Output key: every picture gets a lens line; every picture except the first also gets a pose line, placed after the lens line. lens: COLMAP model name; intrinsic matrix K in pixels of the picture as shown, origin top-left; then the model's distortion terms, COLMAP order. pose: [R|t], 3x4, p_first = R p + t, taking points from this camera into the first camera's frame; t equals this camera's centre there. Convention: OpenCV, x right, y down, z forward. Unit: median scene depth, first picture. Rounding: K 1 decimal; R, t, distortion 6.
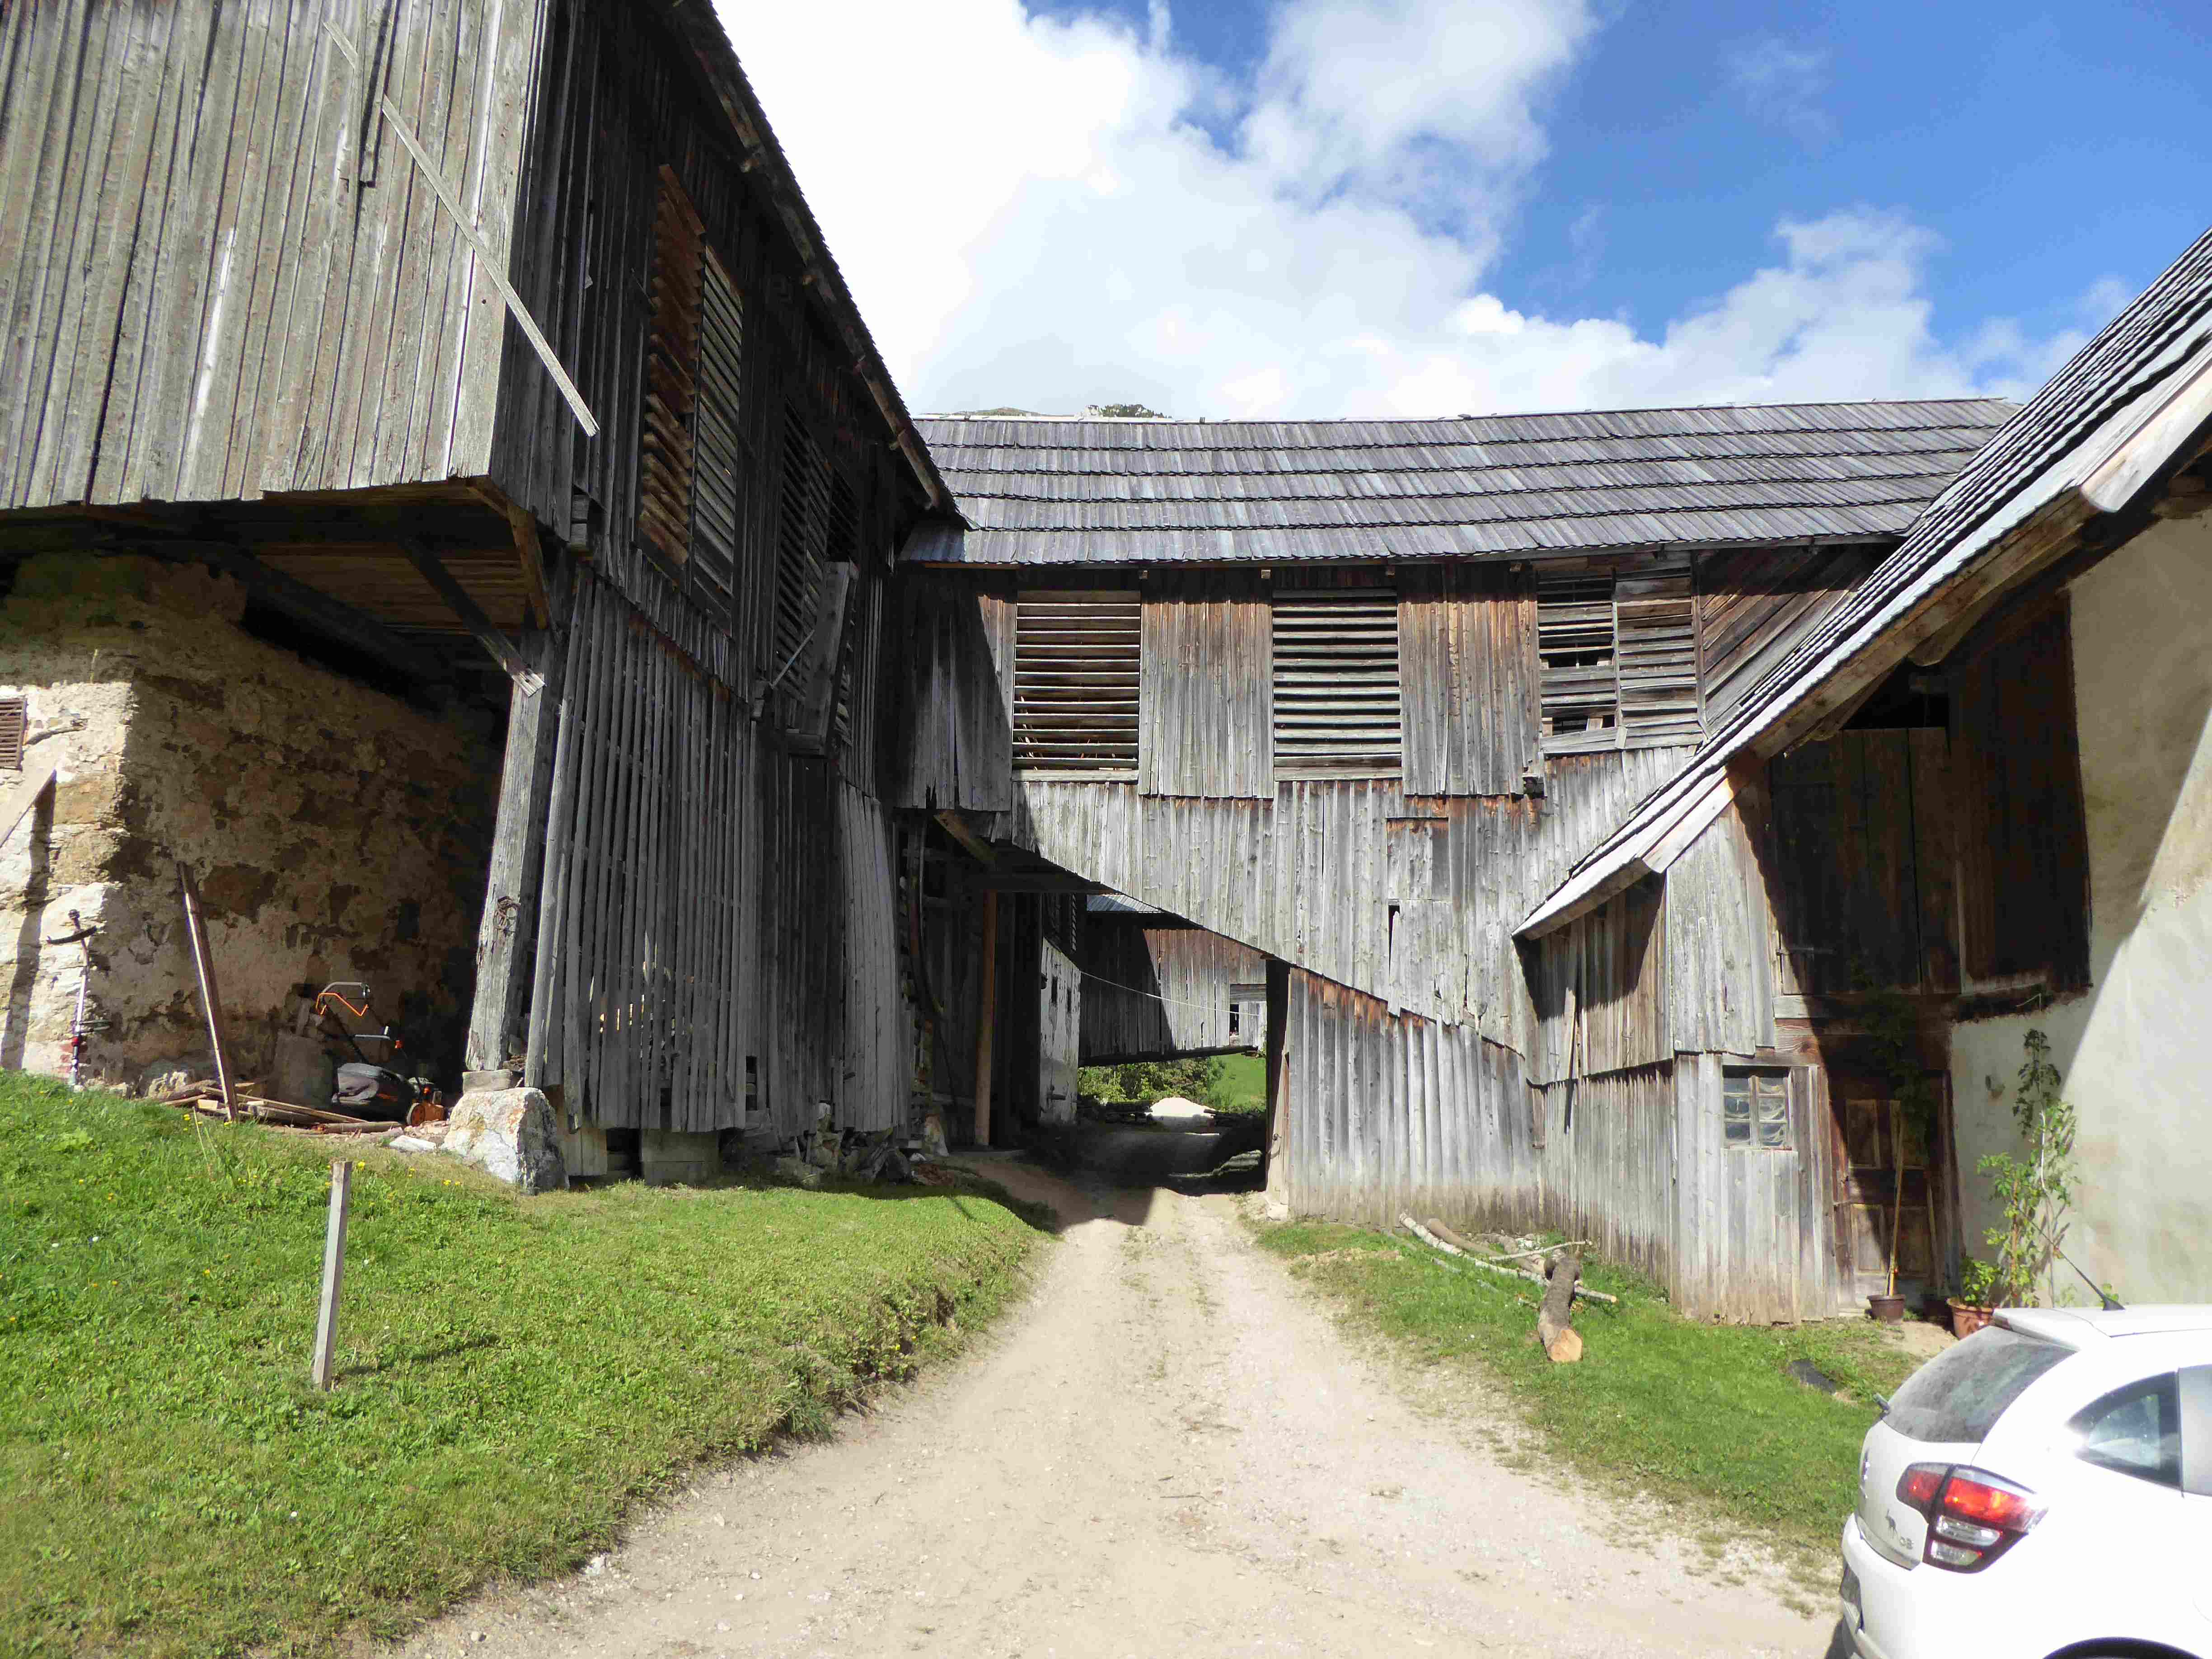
lens RADIAL K [[1583.7, 0, 1105.1], [0, 1583.7, 825.9], [0, 0, 1]] dist [-0.033898, 0.021997]
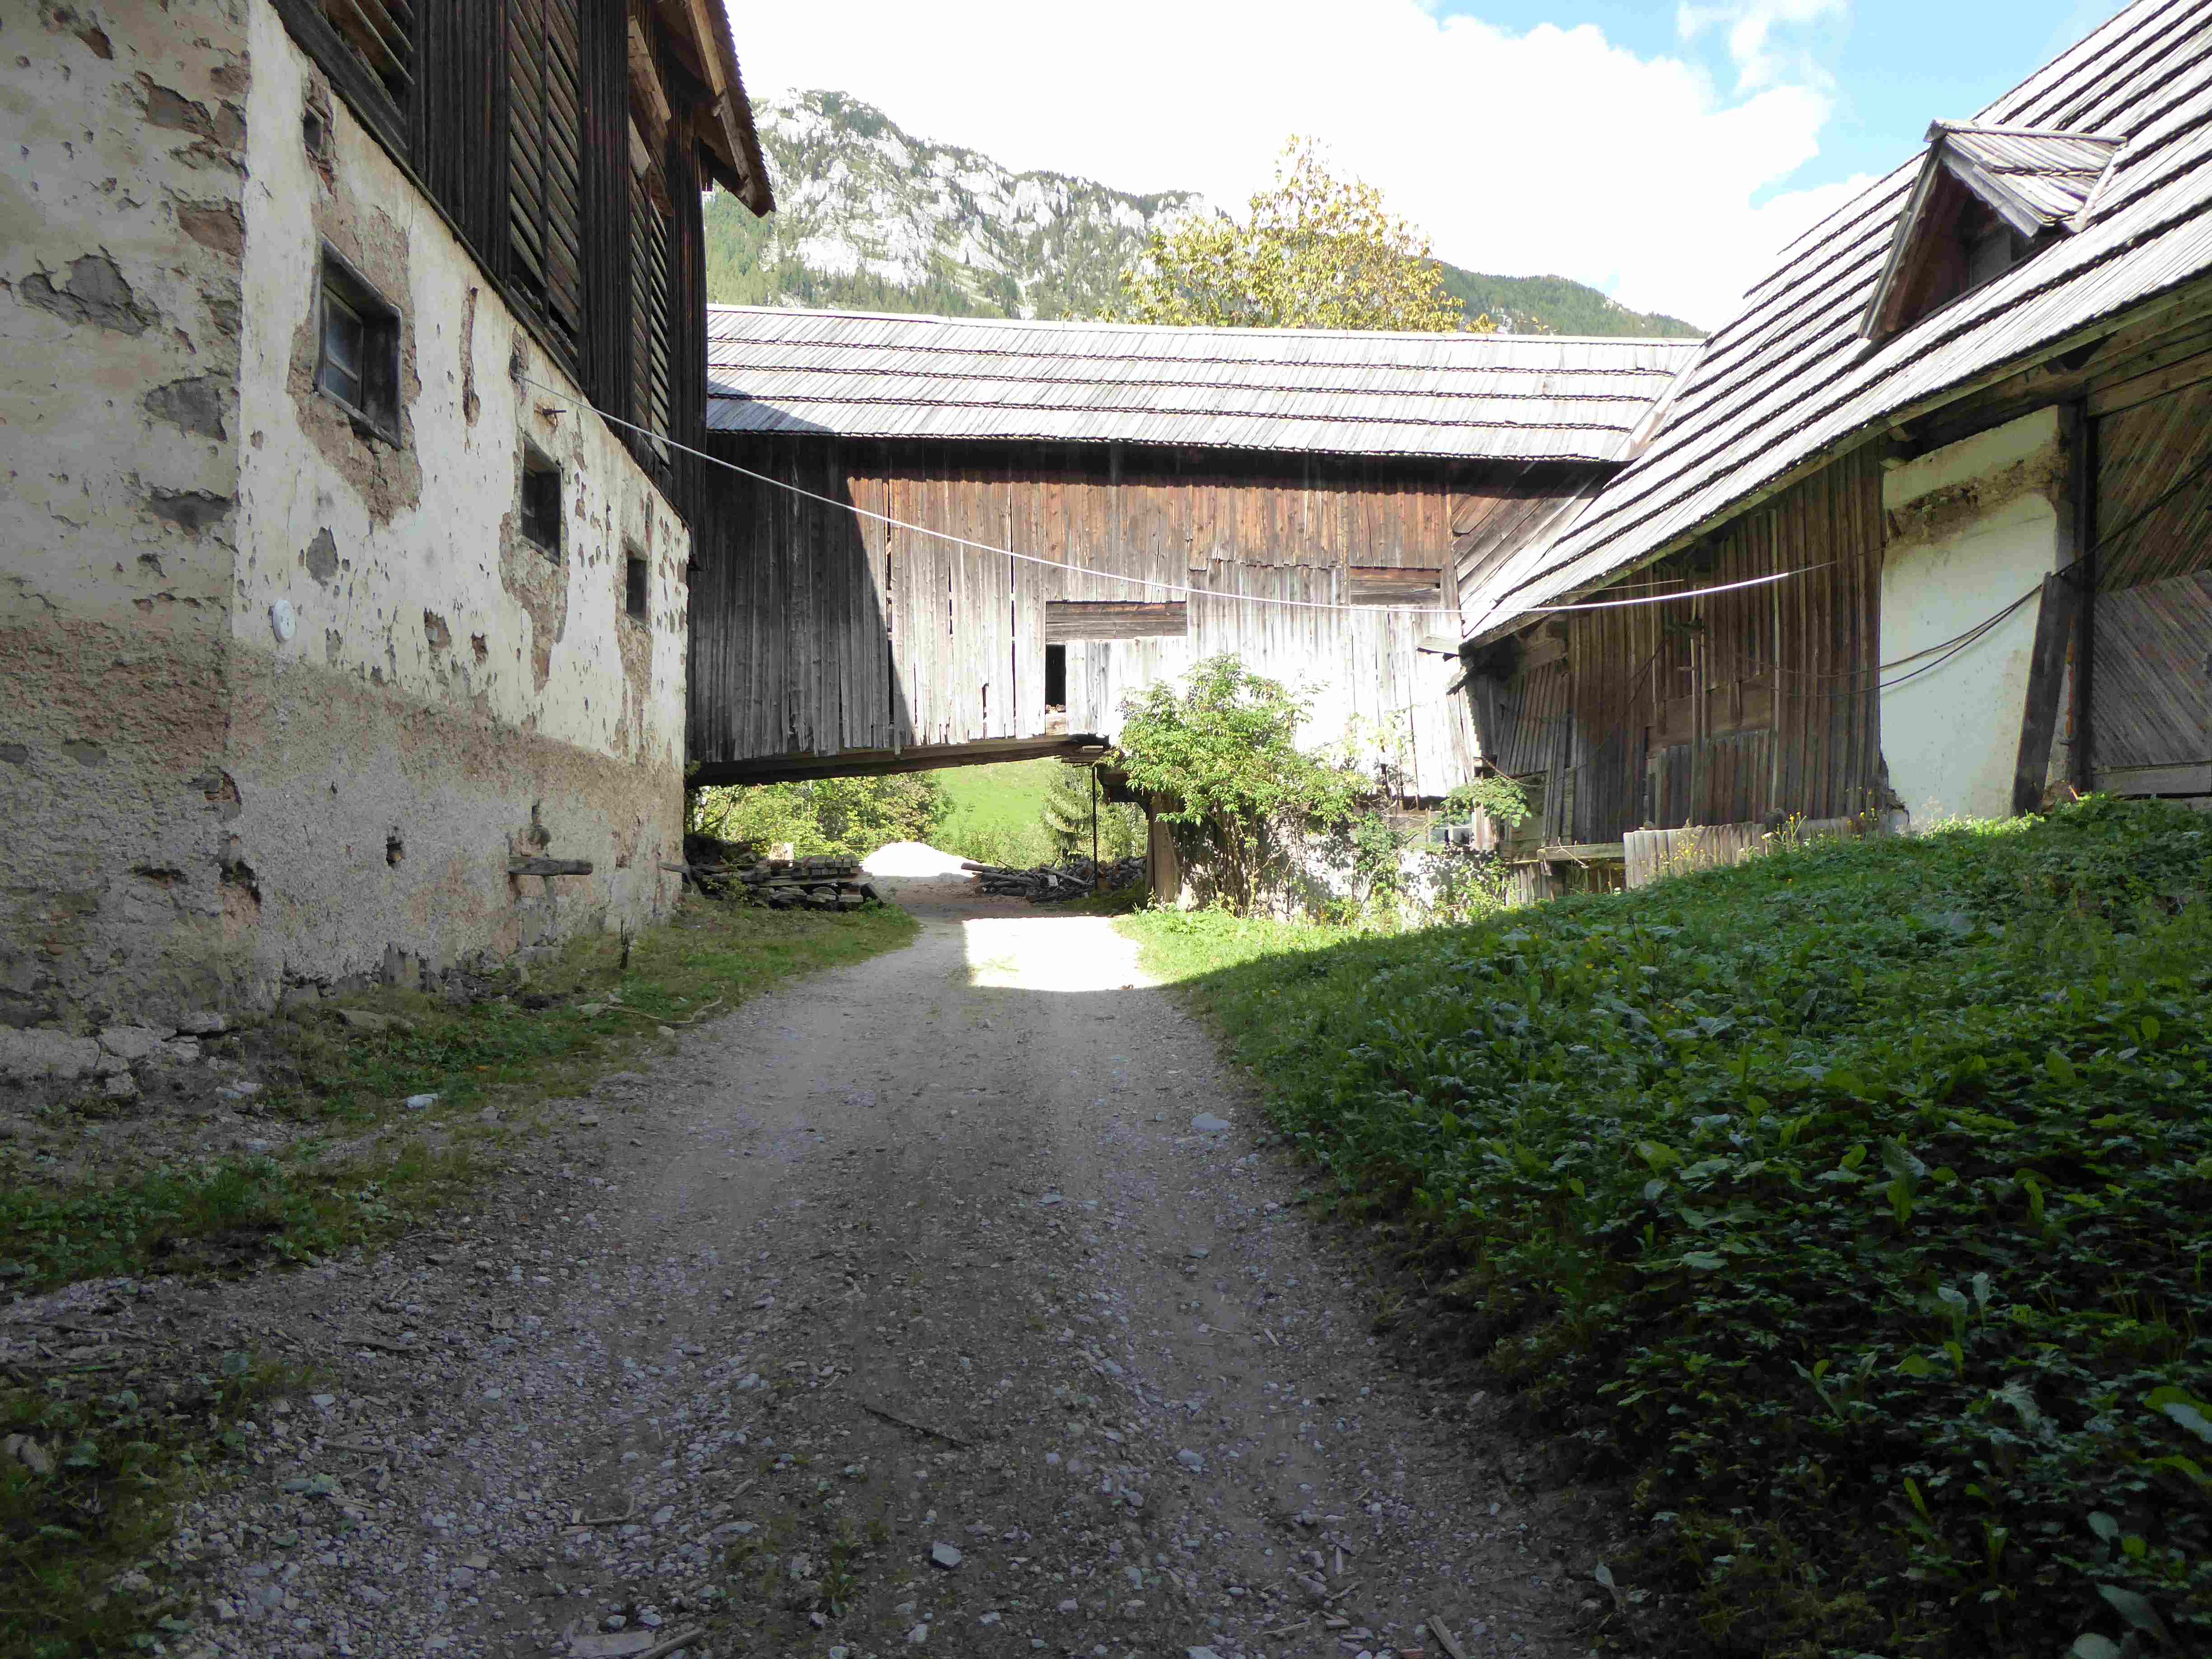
lens RADIAL K [[1583.7, 0, 1105.5], [0, 1583.7, 834.4], [0, 0, 1]] dist [-0.033898, 0.021997]
pose [[0.983011, -0.007545, 0.183389, 0.012442], [-0.023985, 0.985307, 0.169102, 0.091184], [-0.181971, -0.170627, 0.968387, 0.562681]]
